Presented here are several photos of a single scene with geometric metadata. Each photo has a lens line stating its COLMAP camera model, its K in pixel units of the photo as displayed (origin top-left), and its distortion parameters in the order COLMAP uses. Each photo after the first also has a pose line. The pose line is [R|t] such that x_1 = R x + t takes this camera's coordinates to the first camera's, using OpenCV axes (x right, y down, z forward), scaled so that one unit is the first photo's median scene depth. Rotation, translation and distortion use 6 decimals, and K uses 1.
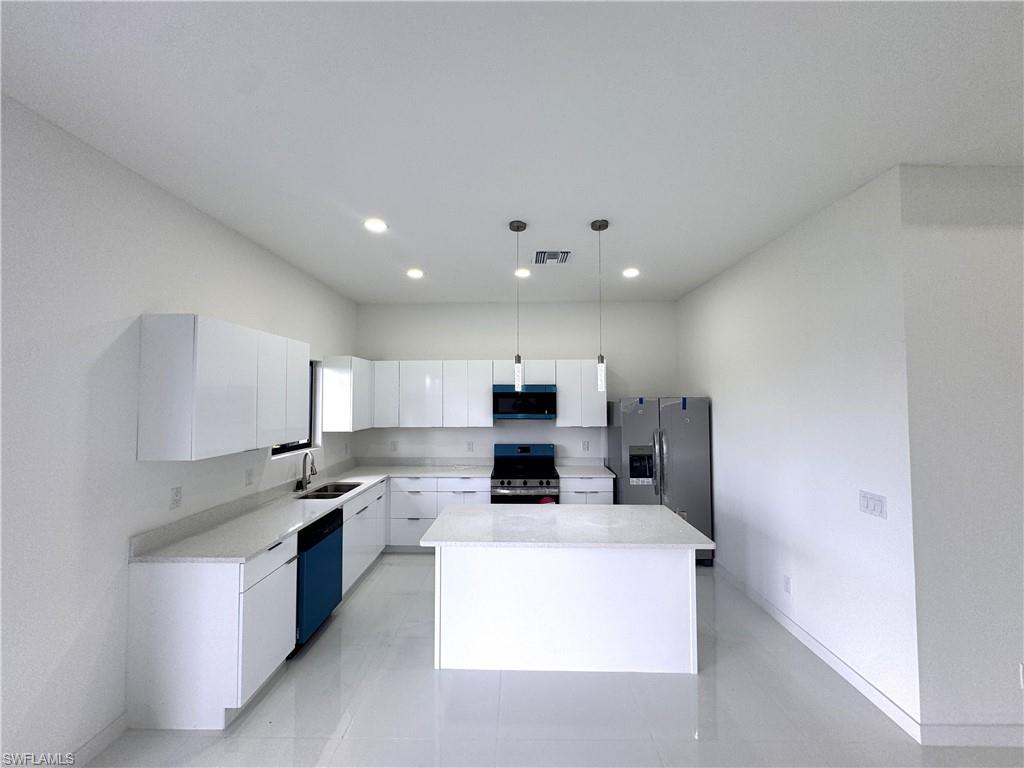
lens RADIAL K [[411.3, 0, 508.8], [0, 411.3, 385.0], [0, 0, 1]] dist [-0.003177, -0.000057]
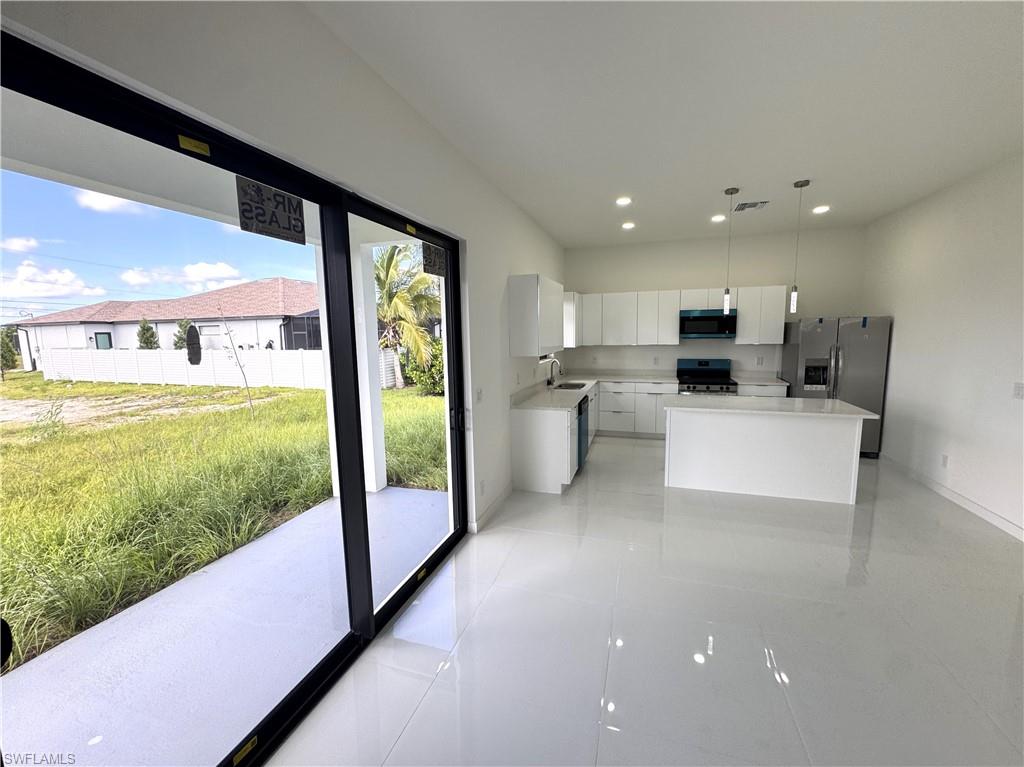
lens RADIAL K [[411.3, 0, 517.1], [0, 411.3, 381.5], [0, 0, 1]] dist [-0.003177, -0.000057]
pose [[0.956568, 0.022047, -0.290675, -0.160850], [0.026367, 0.986505, 0.161594, -0.002431], [0.290315, -0.162240, 0.943078, -0.380554]]
